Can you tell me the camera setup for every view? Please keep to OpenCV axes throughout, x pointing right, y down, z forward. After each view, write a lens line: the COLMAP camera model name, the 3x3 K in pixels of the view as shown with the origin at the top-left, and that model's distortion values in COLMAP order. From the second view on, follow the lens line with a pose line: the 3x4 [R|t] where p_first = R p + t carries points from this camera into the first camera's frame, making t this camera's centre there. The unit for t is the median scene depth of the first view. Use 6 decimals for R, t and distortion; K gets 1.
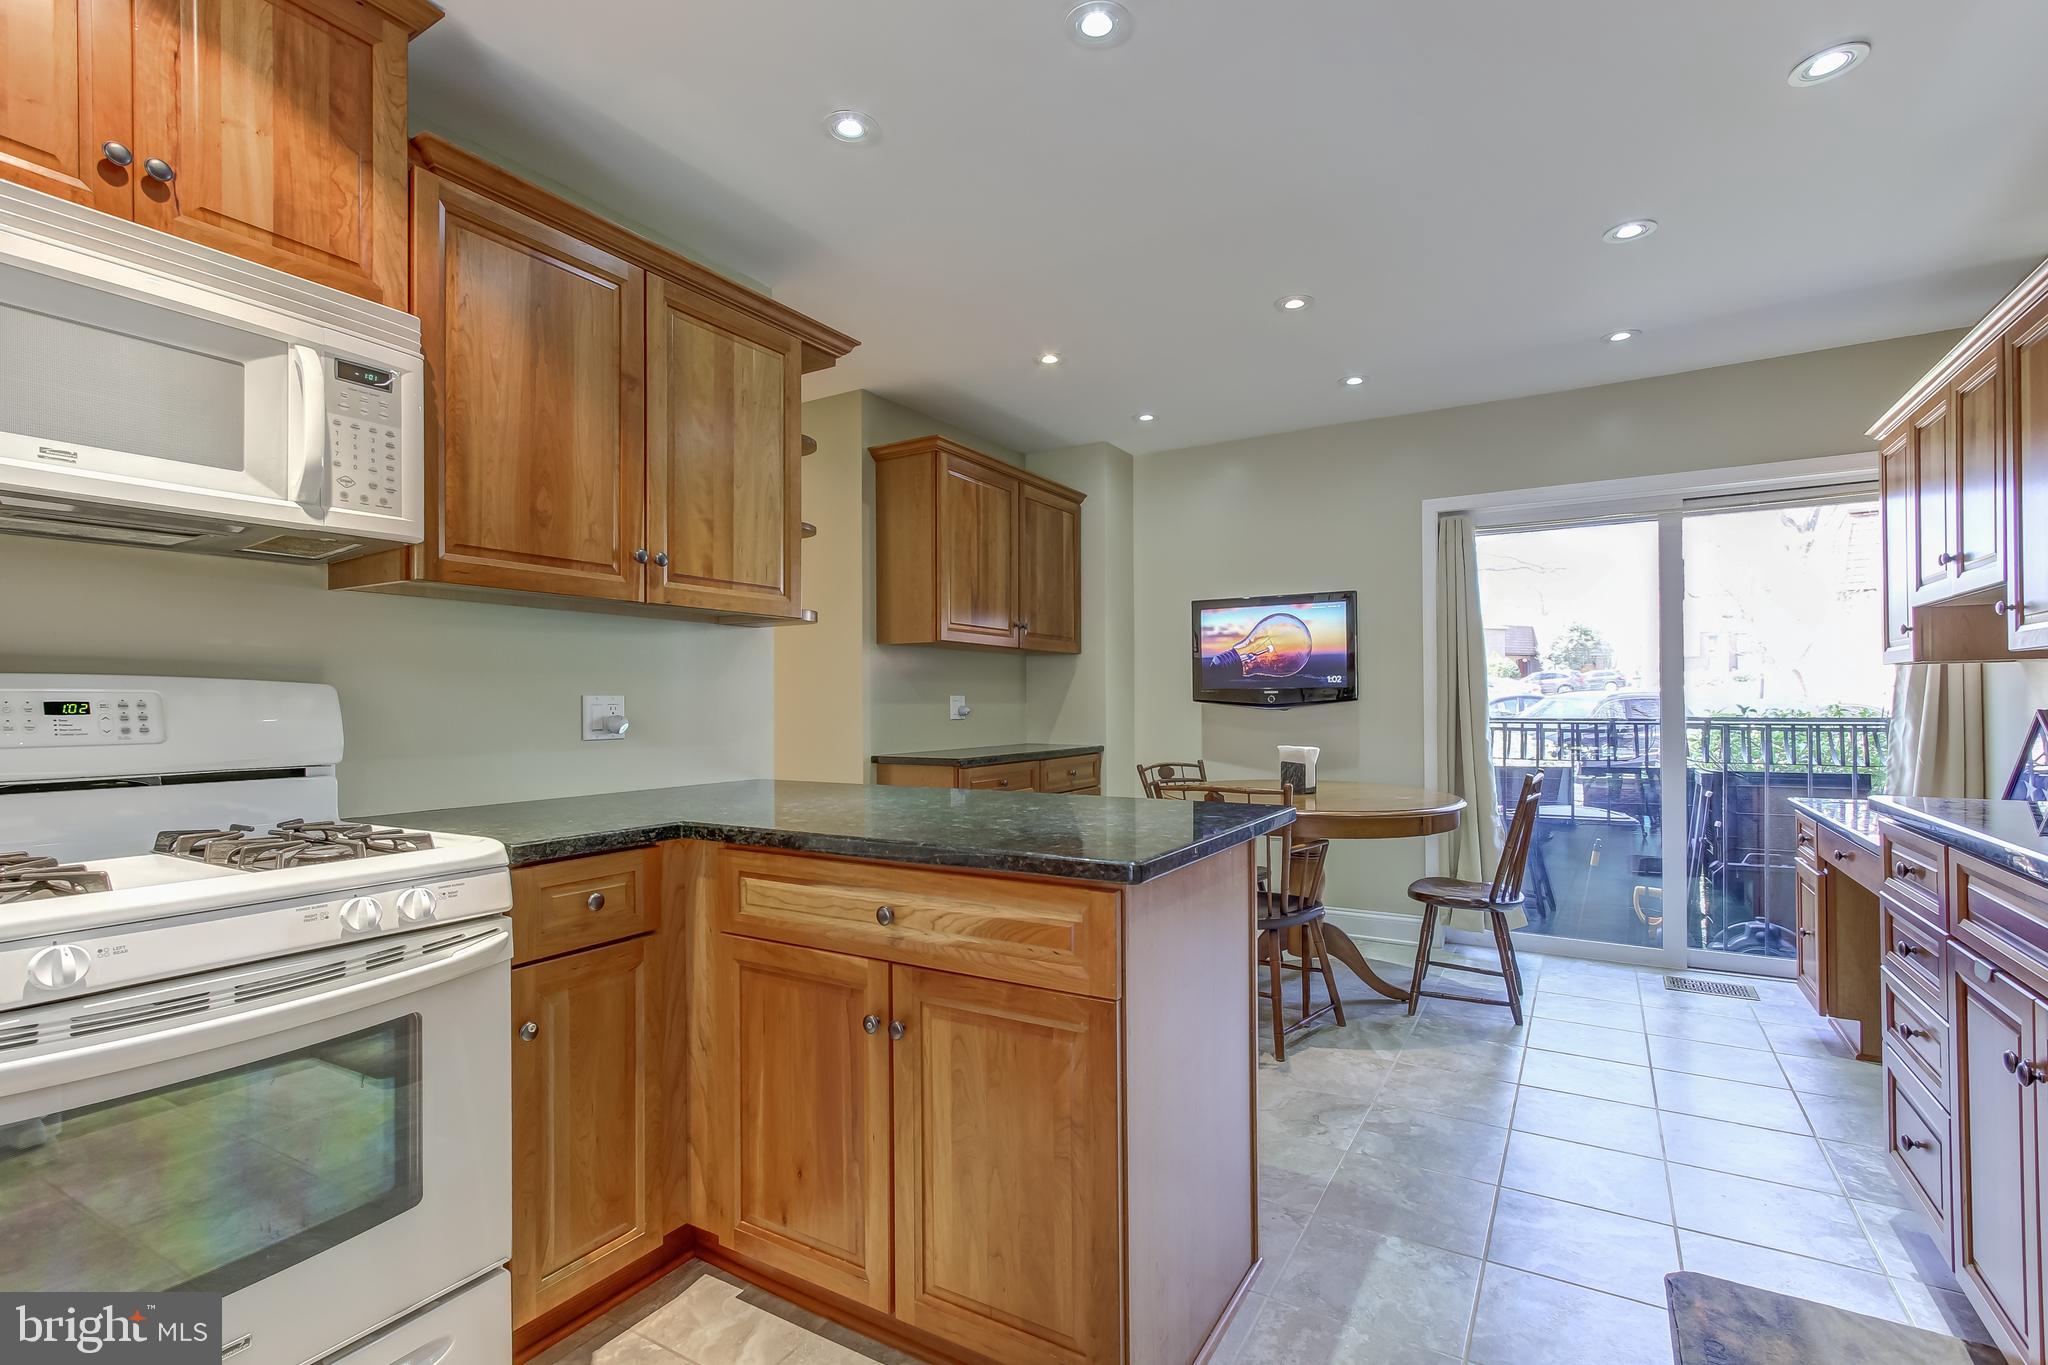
lens RADIAL K [[958.1, 0, 1025.6], [0, 958.1, 689.6], [0, 0, 1]] dist [0.002403, 0.000983]
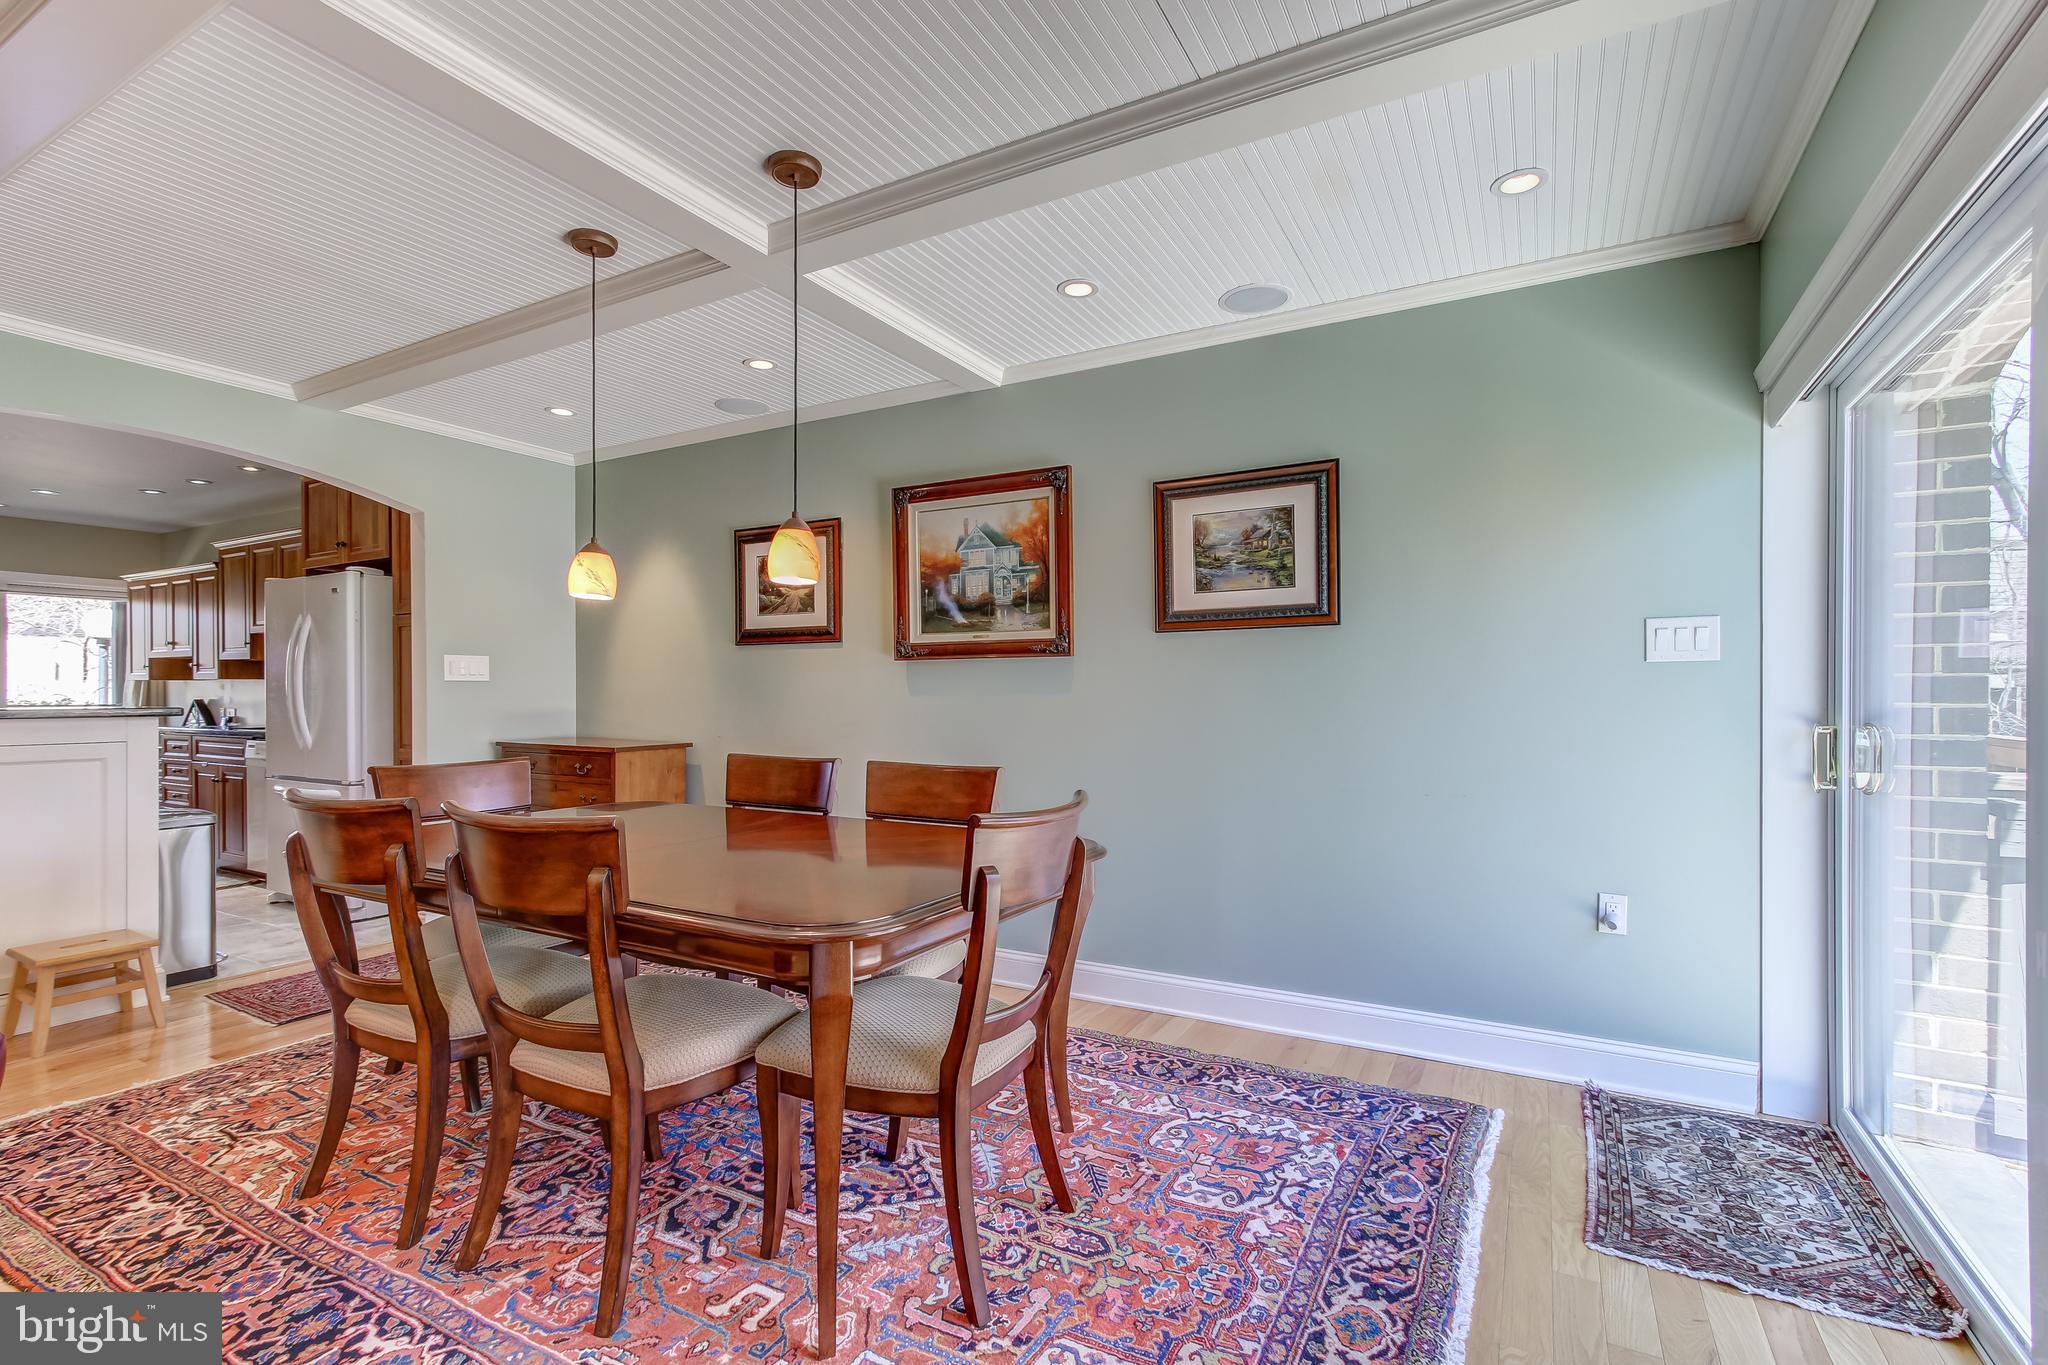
lens RADIAL K [[934.6, 0, 1019.4], [0, 934.6, 701.1], [0, 0, 1]] dist [-0.004018, 0.005461]
pose [[-0.024795, -0.002445, 0.999690, -2.719188], [-0.012914, 0.999914, 0.002125, -0.017367], [-0.999609, -0.012857, -0.024824, -2.084772]]
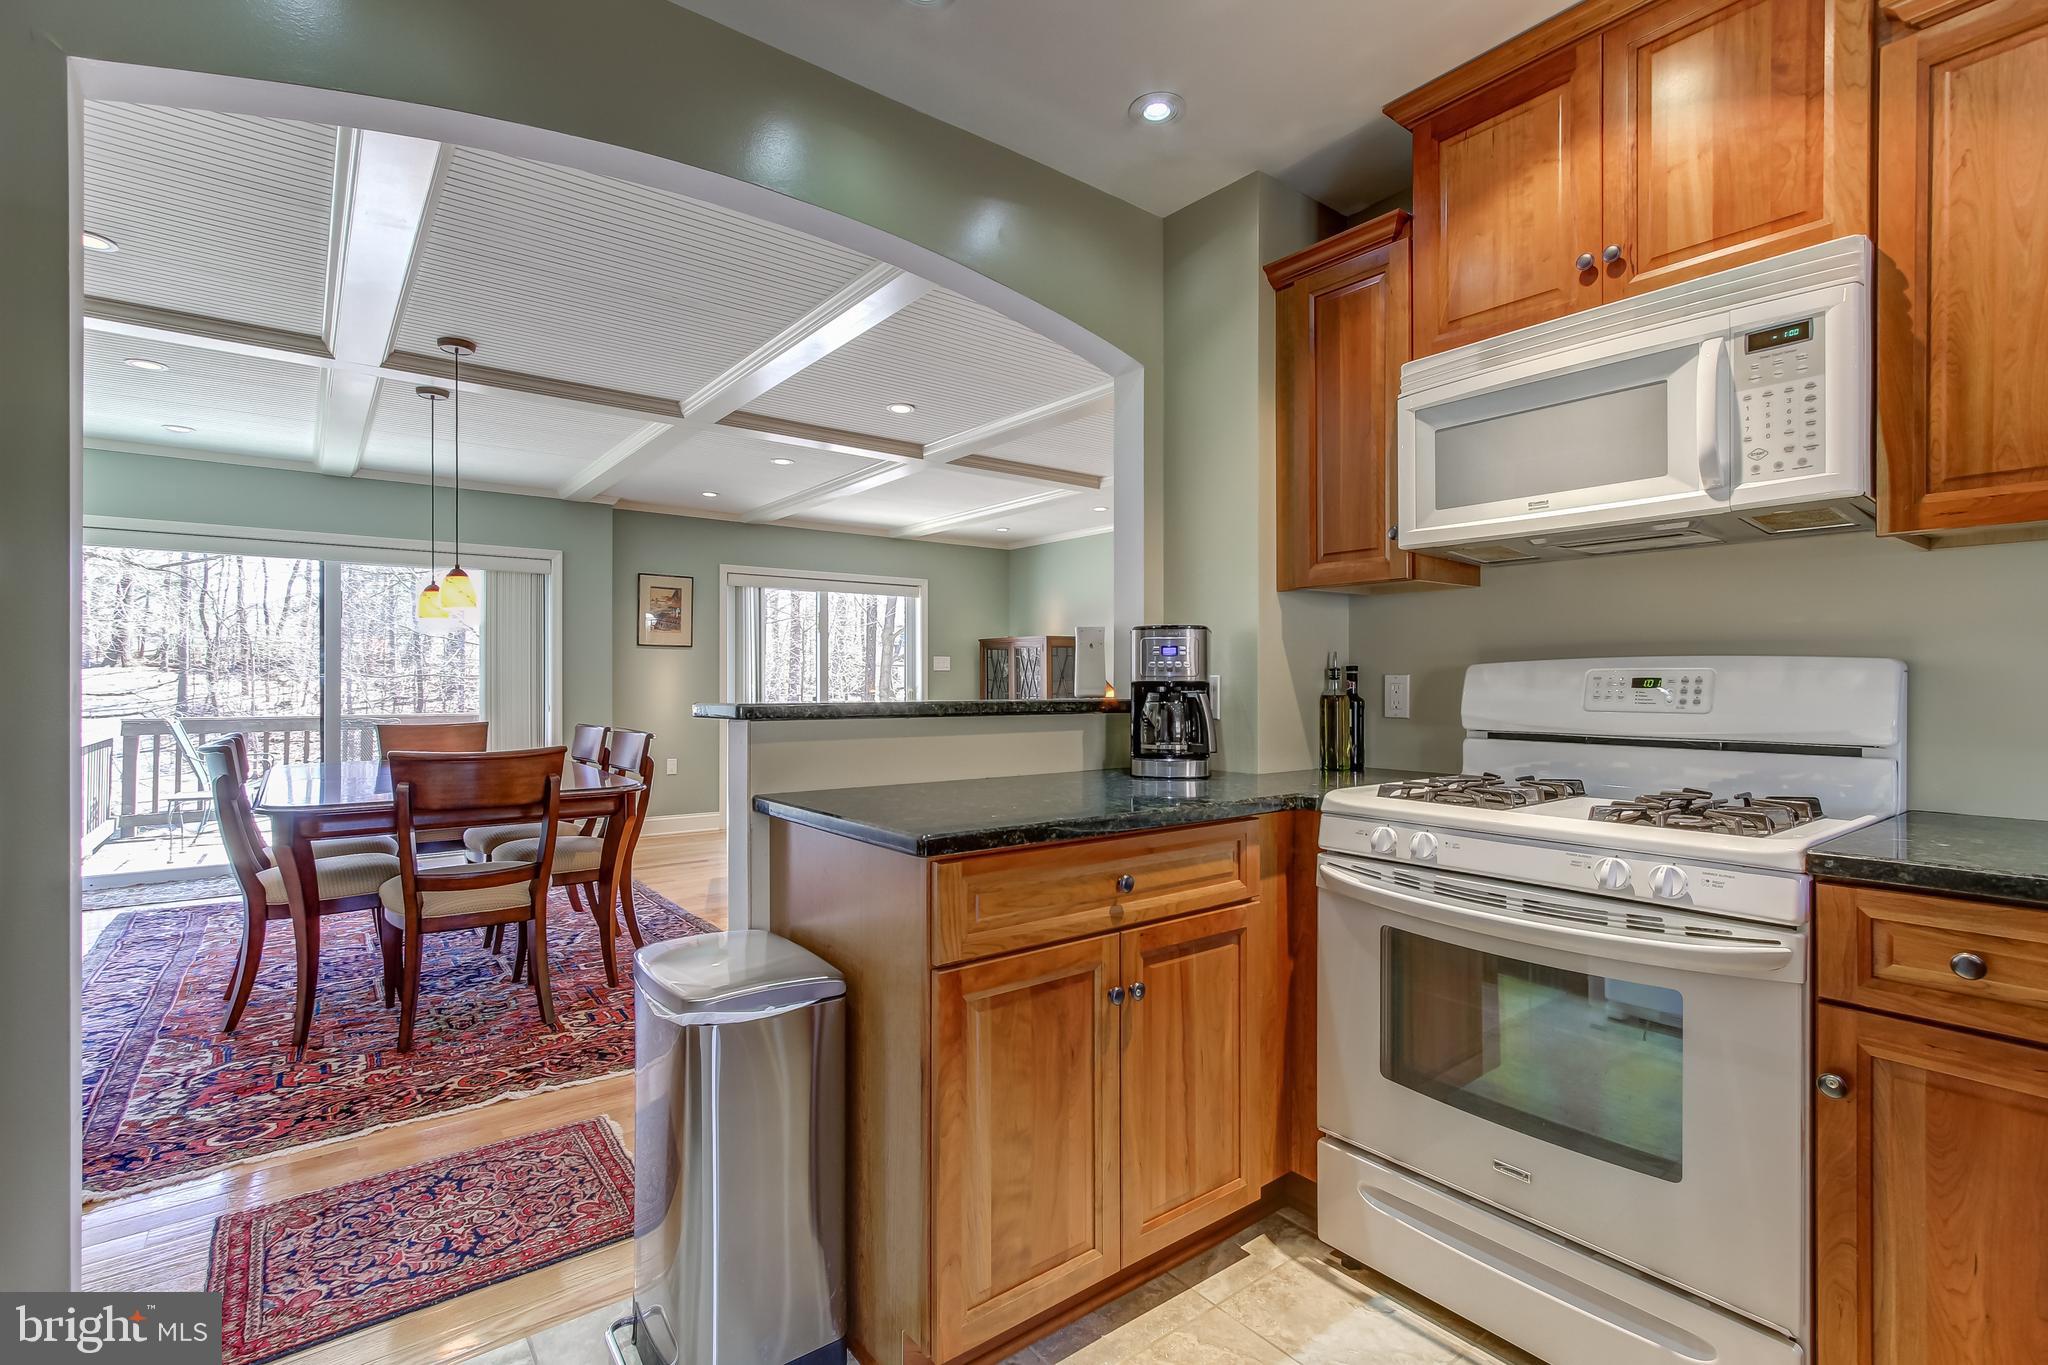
lens RADIAL K [[938.1, 0, 1020.7], [0, 938.1, 678.7], [0, 0, 1]] dist [0.003329, 0.001562]
pose [[-0.368952, 0.002893, -0.929444, 0.450051], [0.014686, 0.999888, -0.002717, 0.004499], [0.929332, -0.014652, -0.368953, 0.627752]]
